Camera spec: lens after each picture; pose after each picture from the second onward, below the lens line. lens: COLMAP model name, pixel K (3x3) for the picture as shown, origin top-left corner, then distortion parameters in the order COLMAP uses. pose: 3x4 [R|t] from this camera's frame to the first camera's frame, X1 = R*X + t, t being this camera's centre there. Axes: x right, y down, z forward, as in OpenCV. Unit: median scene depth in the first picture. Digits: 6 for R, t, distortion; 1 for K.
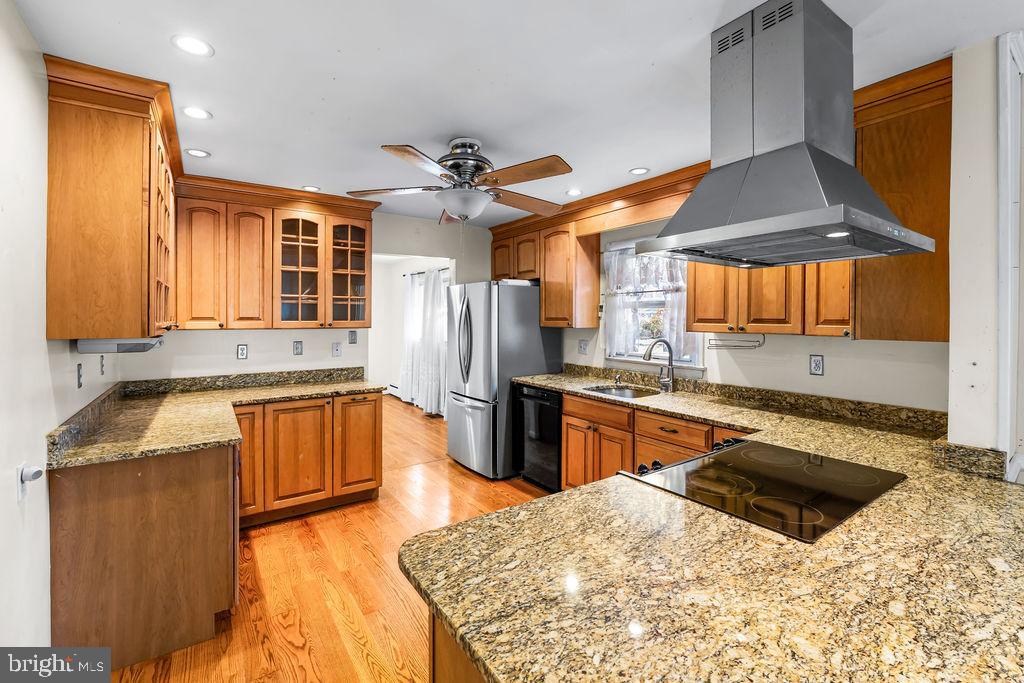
lens RADIAL K [[433.5, 0, 510.8], [0, 433.5, 318.5], [0, 0, 1]] dist [-0.011257, 0.000399]
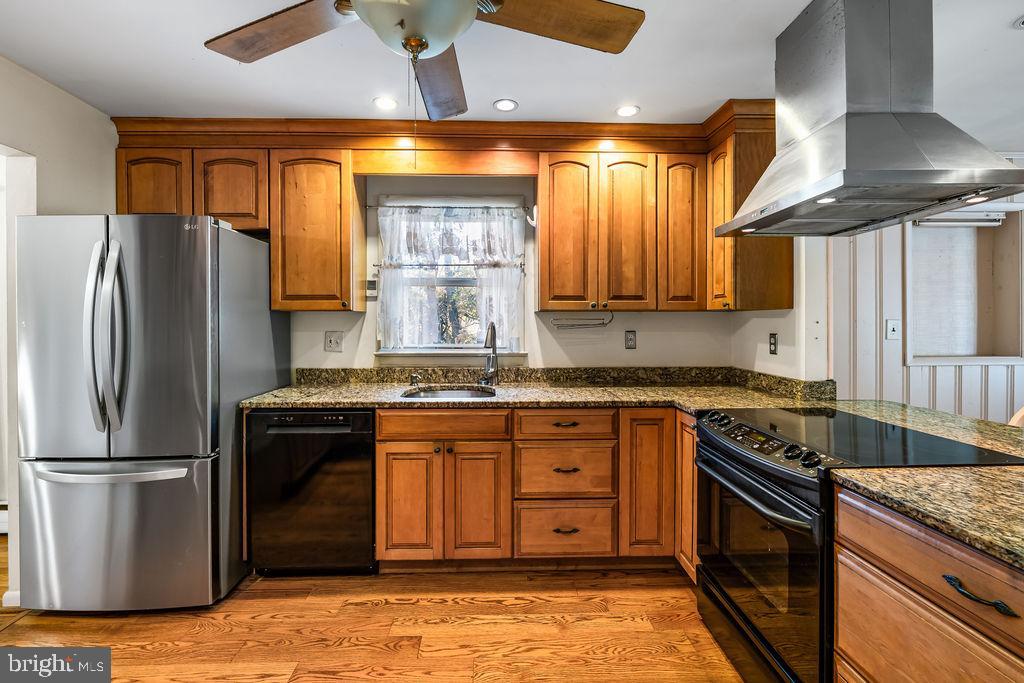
lens RADIAL K [[445.1, 0, 509.1], [0, 445.1, 321.8], [0, 0, 1]] dist [-0.005395, -0.000315]
pose [[0.550809, -0.002924, 0.834626, -0.346839], [0.005709, 0.999984, -0.000264, 0.048675], [-0.834612, 0.004911, 0.550817, 0.511935]]
